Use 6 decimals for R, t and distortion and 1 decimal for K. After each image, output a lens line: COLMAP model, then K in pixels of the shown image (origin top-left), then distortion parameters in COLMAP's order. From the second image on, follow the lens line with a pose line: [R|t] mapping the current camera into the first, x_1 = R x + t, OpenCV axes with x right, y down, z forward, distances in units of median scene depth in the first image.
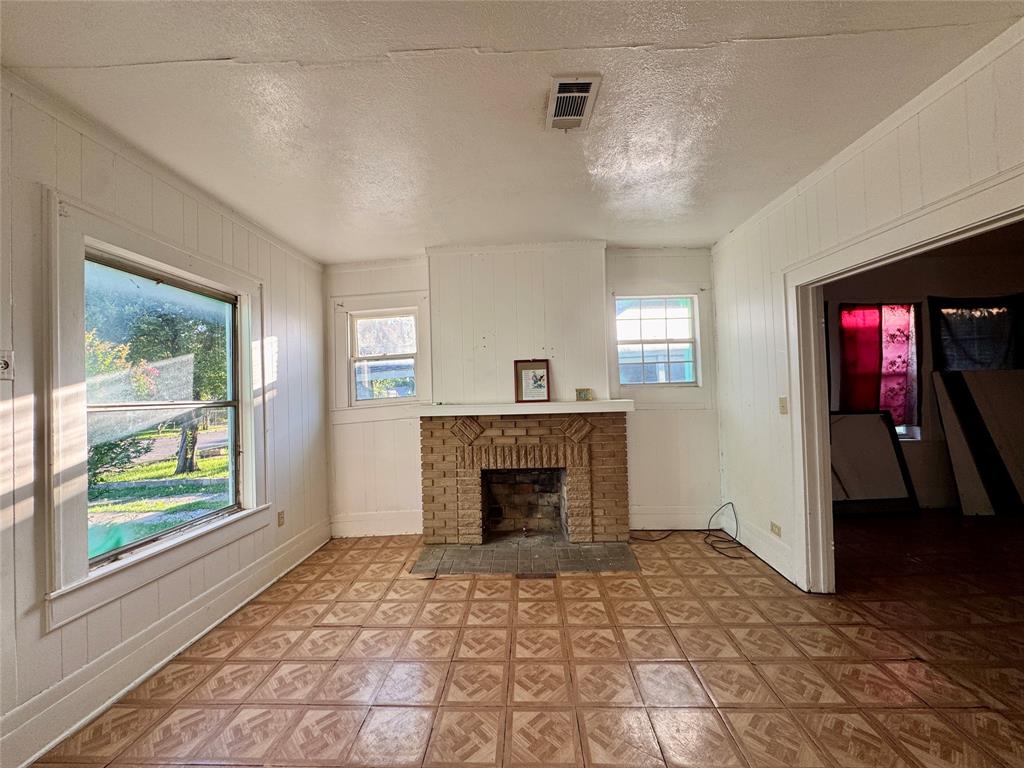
lens RADIAL K [[410.0, 0, 512.0], [0, 410.0, 384.0], [0, 0, 1]] dist [-0.003082, 0.000079]
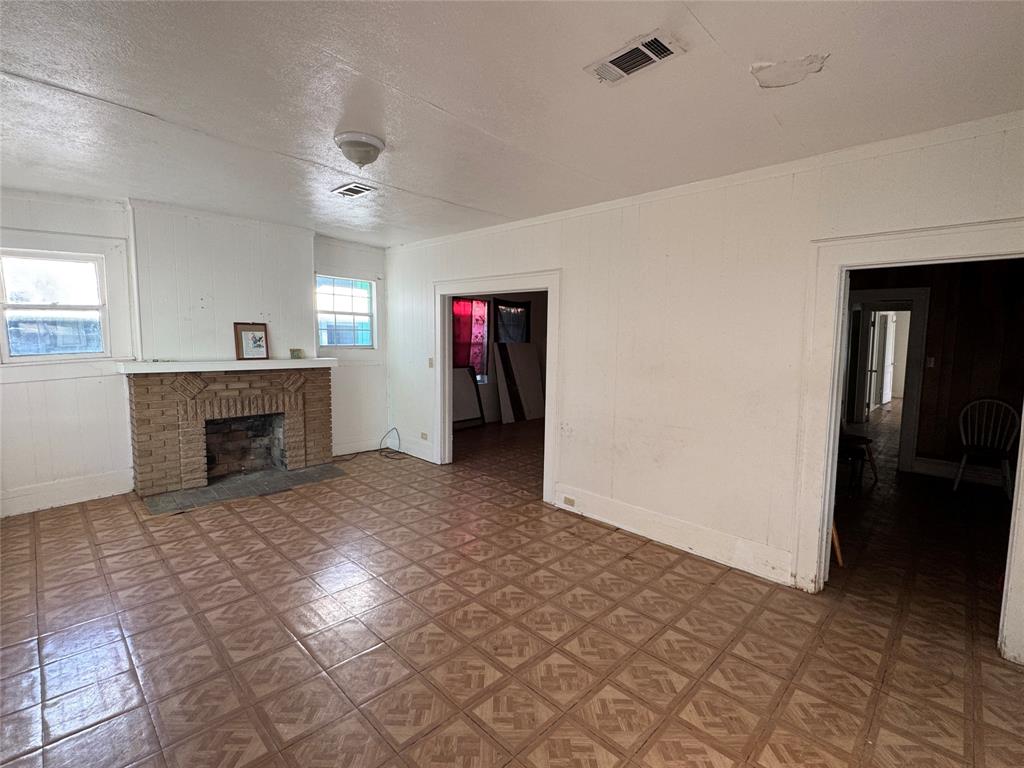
lens RADIAL K [[486.0, 0, 506.3], [0, 486.0, 385.3], [0, 0, 1]] dist [-0.001919, -0.000866]
pose [[0.679128, -0.033586, 0.733251, -0.478014], [-0.038070, 0.995996, 0.080881, -0.022426], [-0.733032, -0.082844, 0.675130, -0.472762]]
